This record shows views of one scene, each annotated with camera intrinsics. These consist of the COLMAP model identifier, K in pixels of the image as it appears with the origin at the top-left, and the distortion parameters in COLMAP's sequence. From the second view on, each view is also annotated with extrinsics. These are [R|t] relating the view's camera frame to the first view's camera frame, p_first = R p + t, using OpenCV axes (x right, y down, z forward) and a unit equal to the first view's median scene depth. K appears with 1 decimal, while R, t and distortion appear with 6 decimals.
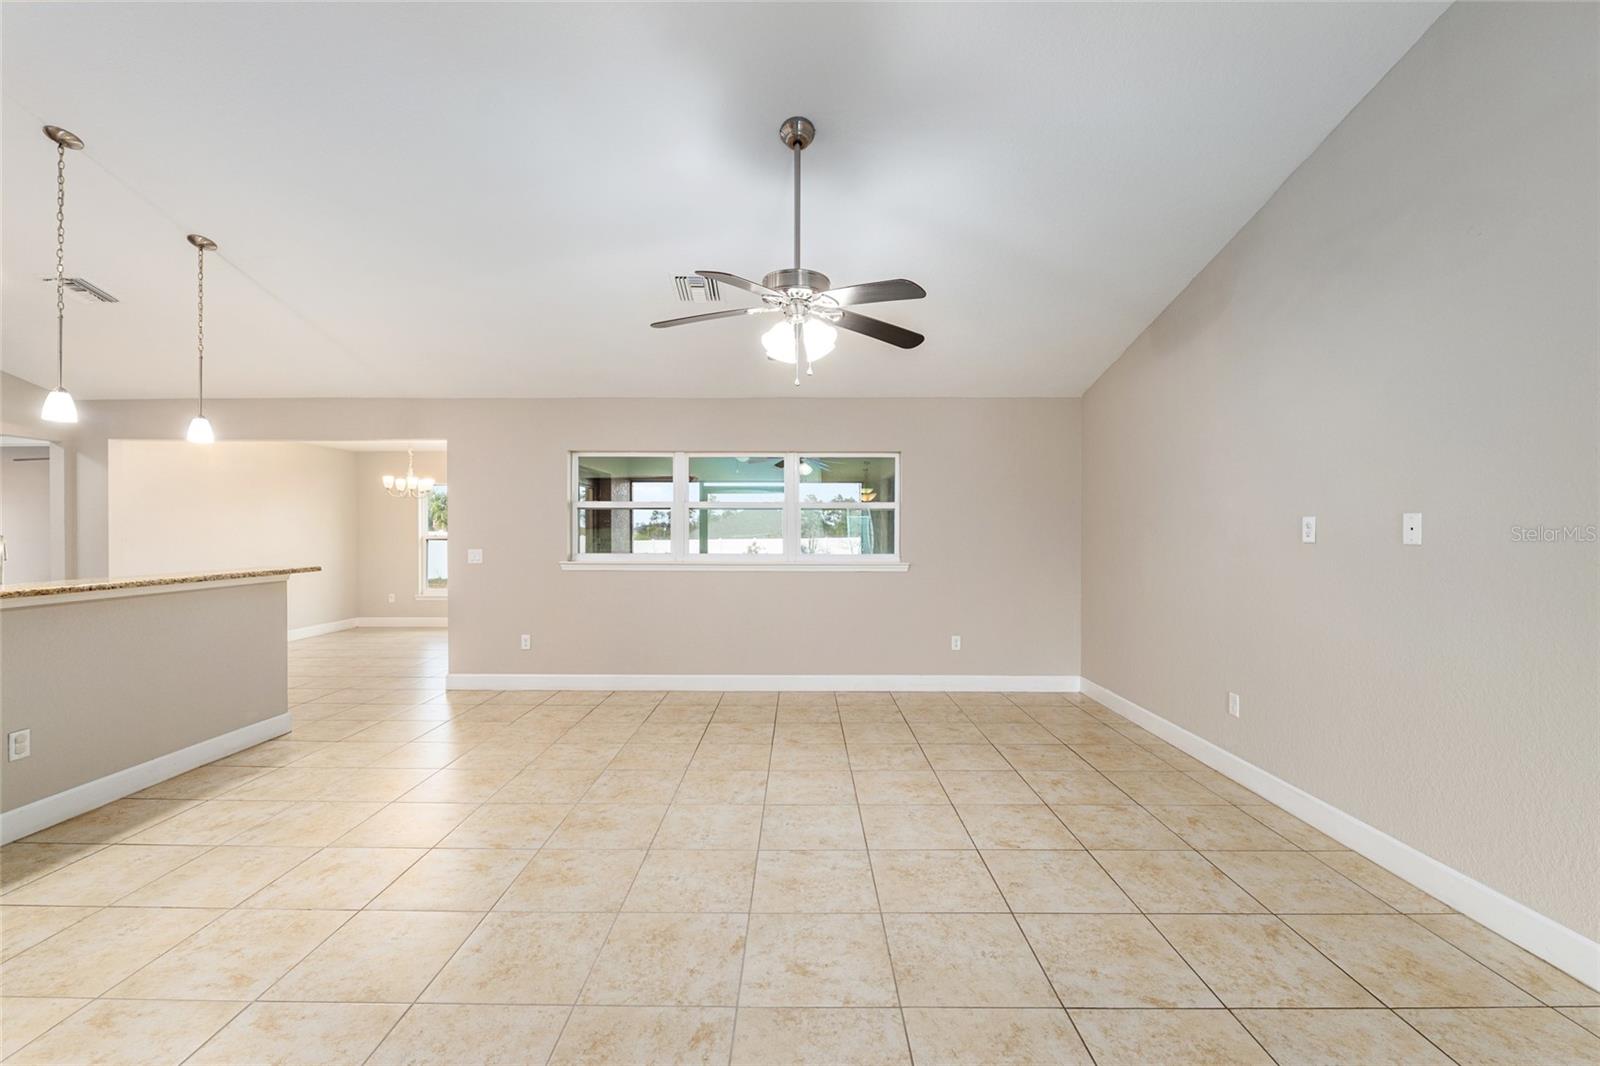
lens RADIAL K [[666.3, 0, 796.9], [0, 666.3, 534.4], [0, 0, 1]] dist [-0.009815, -0.000039]
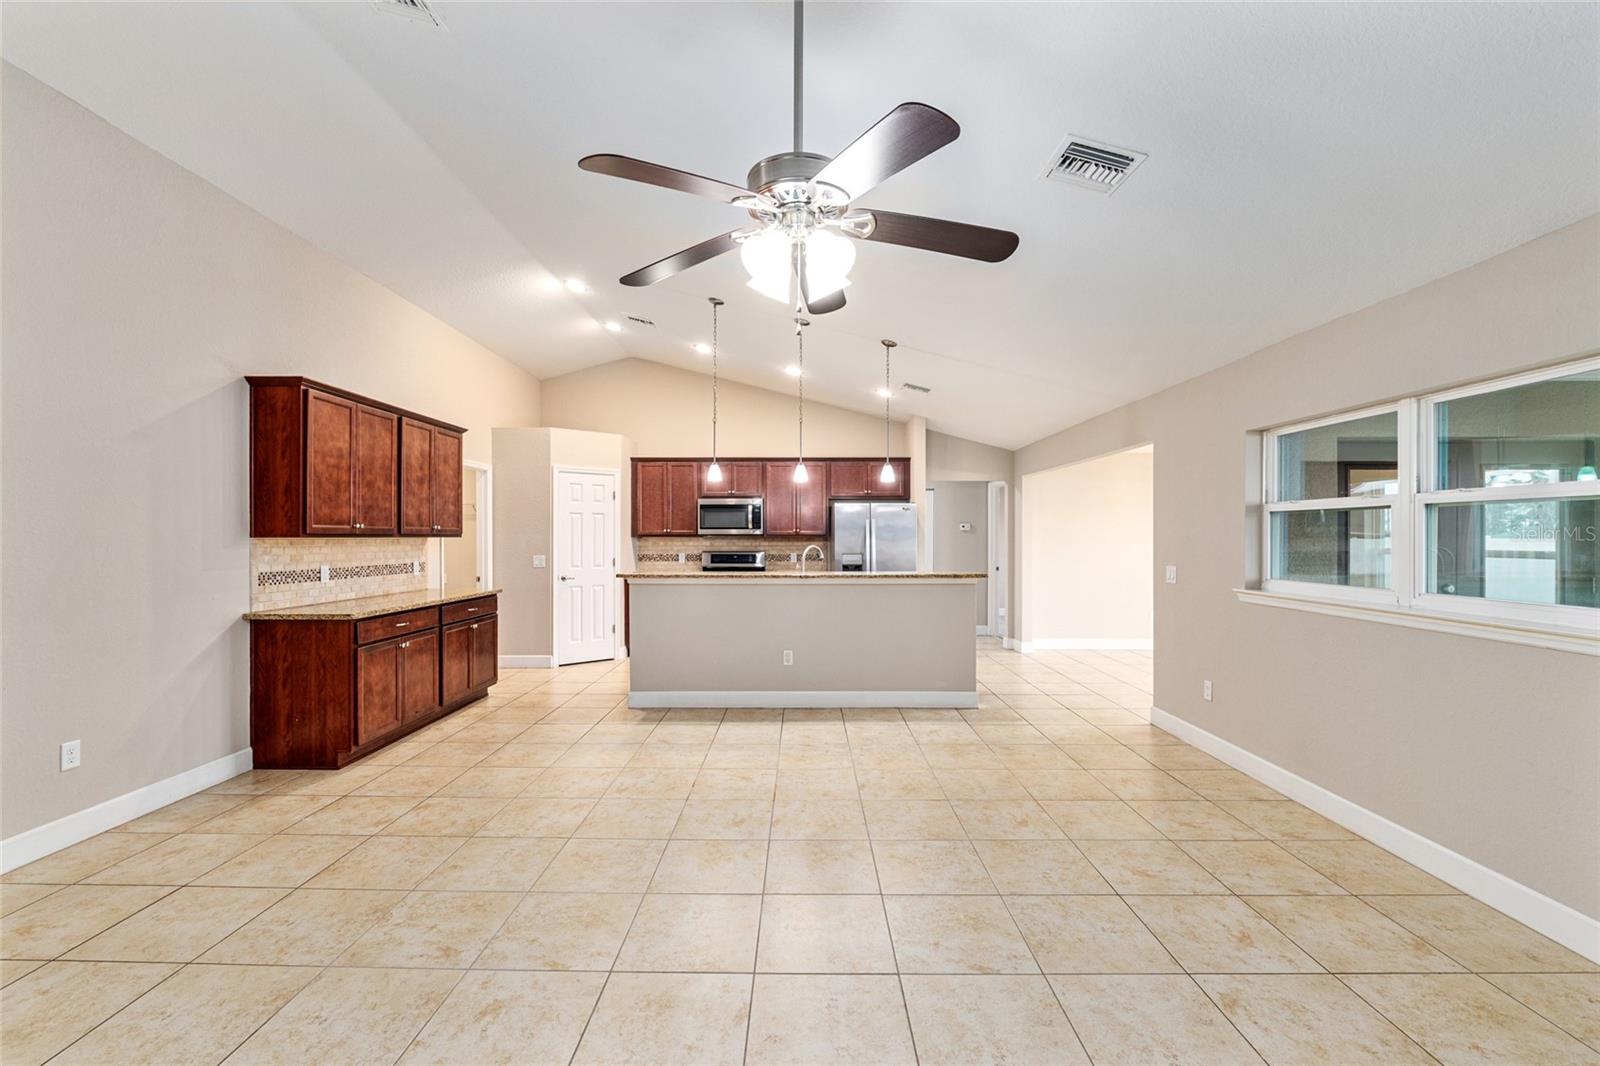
lens RADIAL K [[657.0, 0, 790.8], [0, 657.0, 537.3], [0, 0, 1]] dist [-0.010738, 0.000098]
pose [[-0.010764, 0.000338, -0.999942, 0.523143], [-0.006095, 0.999981, 0.000404, -0.016999], [0.999923, 0.006099, -0.010762, 0.795964]]
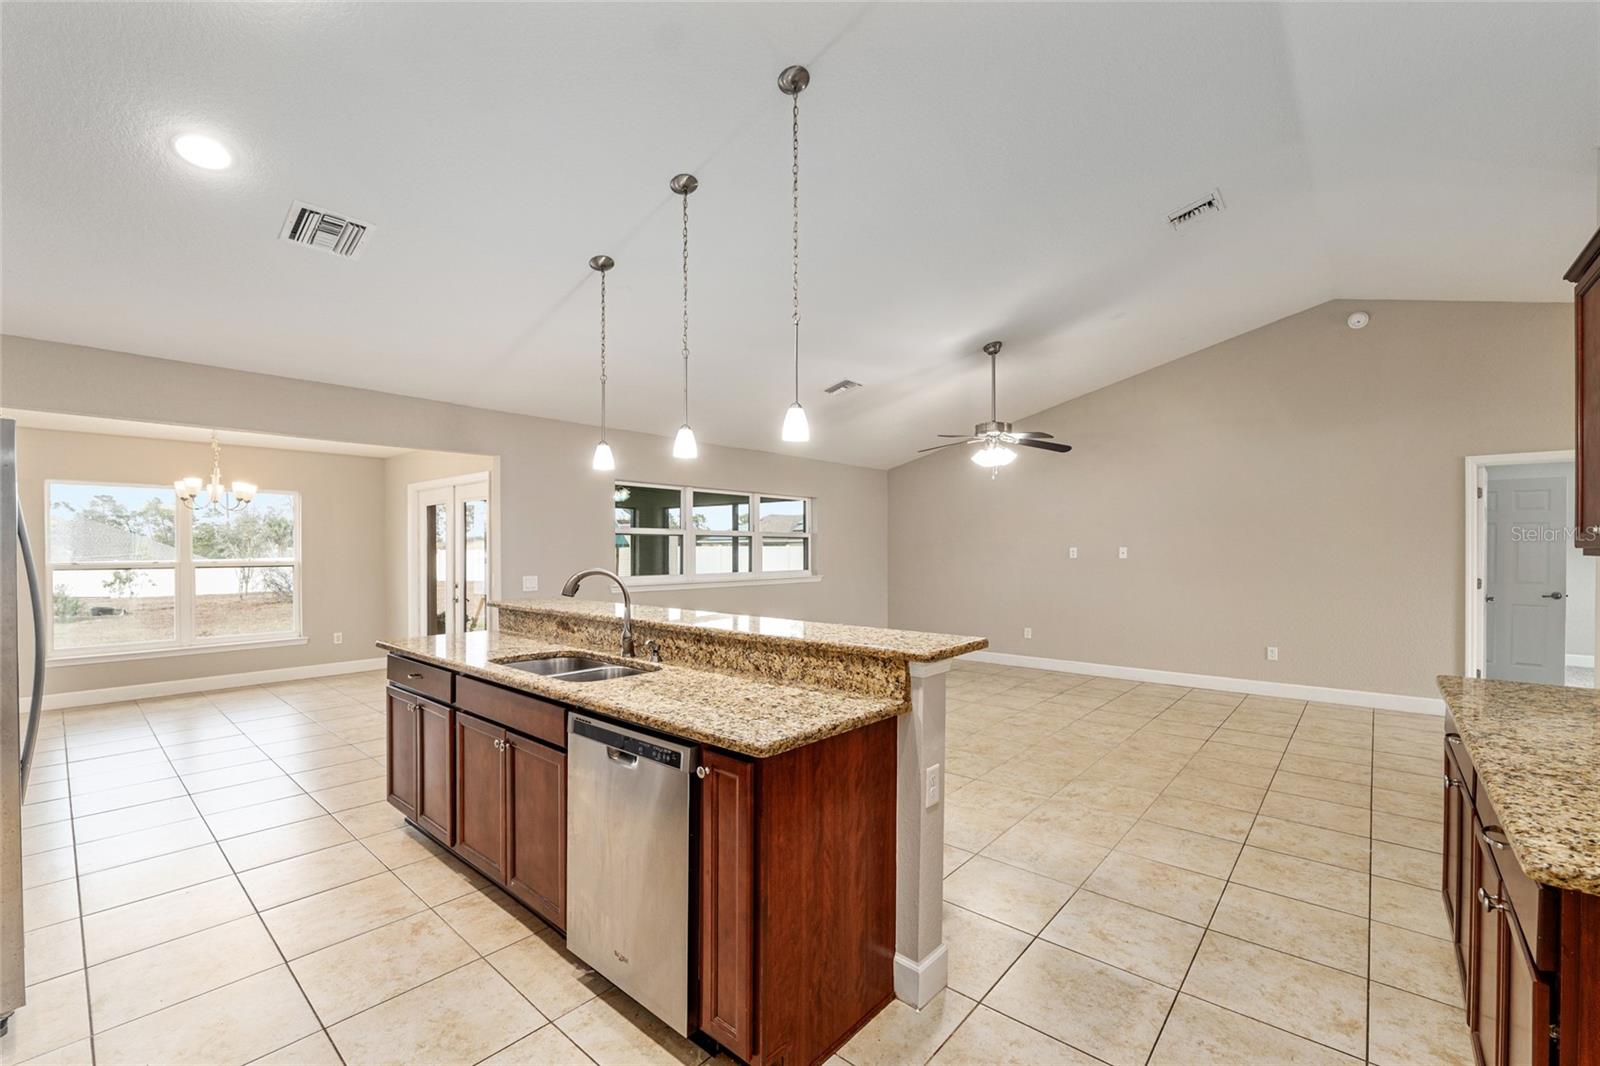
lens RADIAL K [[669.9, 0, 798.1], [0, 669.9, 553.9], [0, 0, 1]] dist [-0.012594, 0.000133]
pose [[0.650376, -0.007634, 0.759574, -1.452258], [0.004544, 0.999971, 0.006160, -0.019119], [-0.759598, -0.000555, 0.650392, 0.140114]]
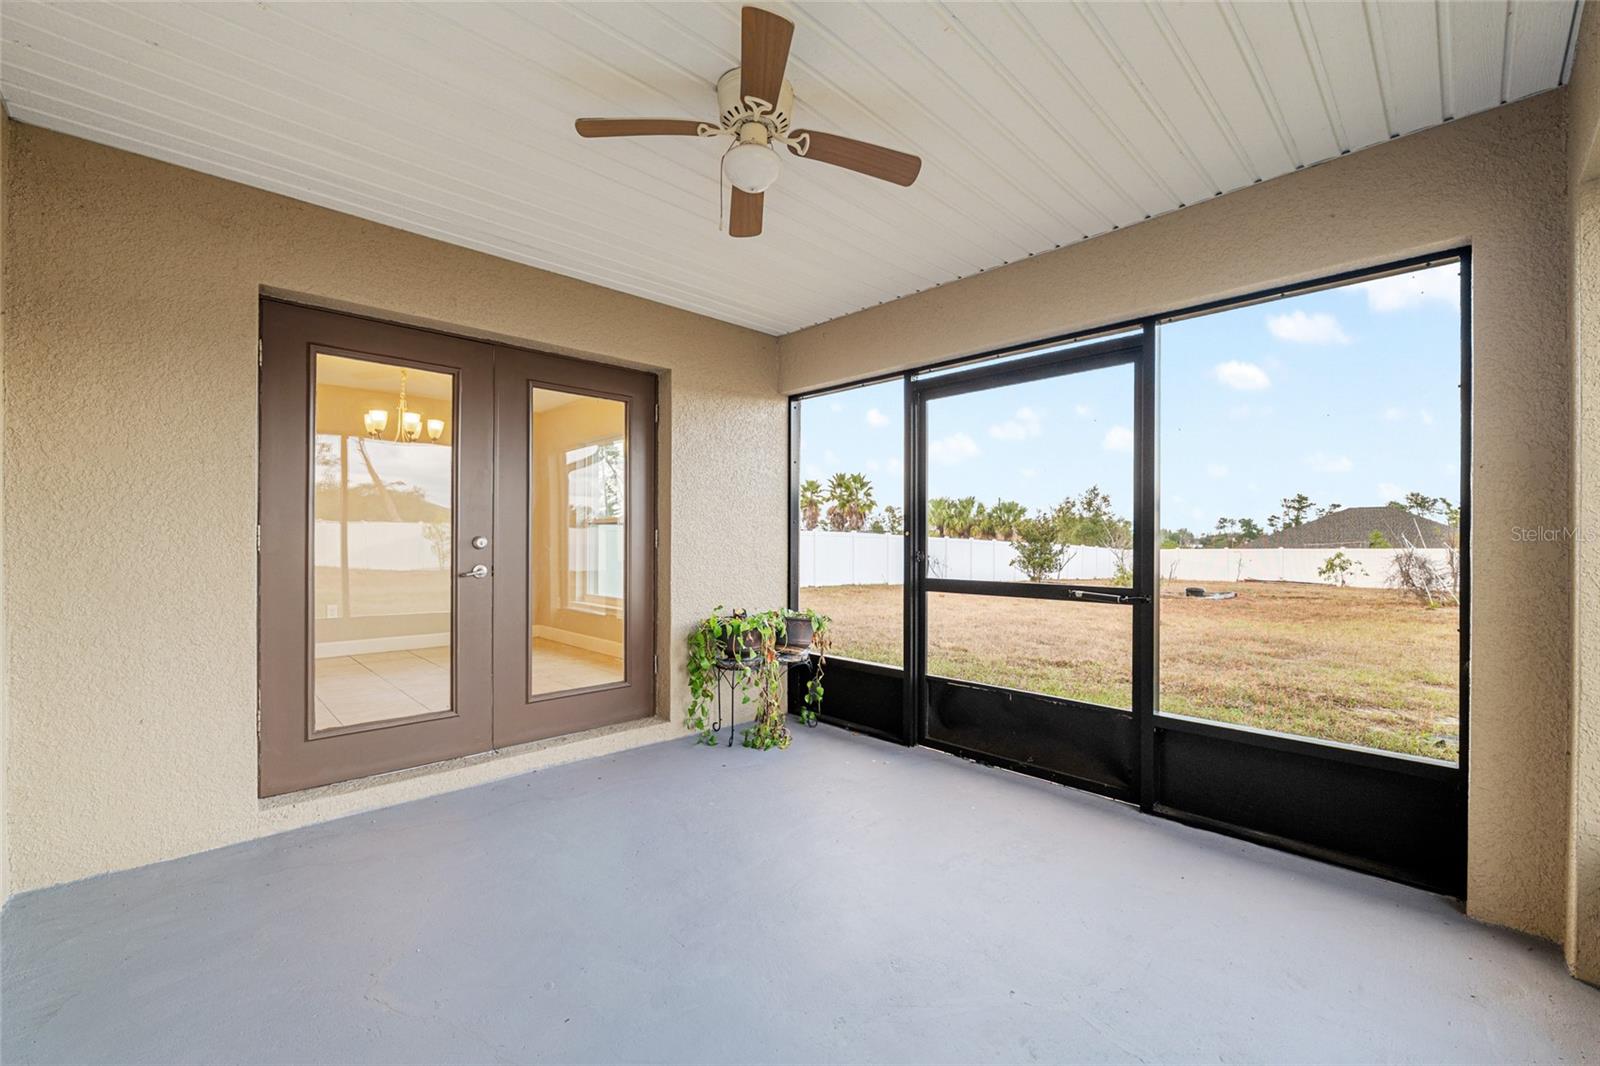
lens RADIAL K [[655.0, 0, 802.6], [0, 655.0, 529.4], [0, 0, 1]] dist [-0.011726, -0.000138]
pose [[0.699702, -0.011635, -0.714340, 0.261328], [-0.006755, 0.999715, -0.022899, 0.071019], [0.714403, 0.020848, 0.699424, 1.681827]]
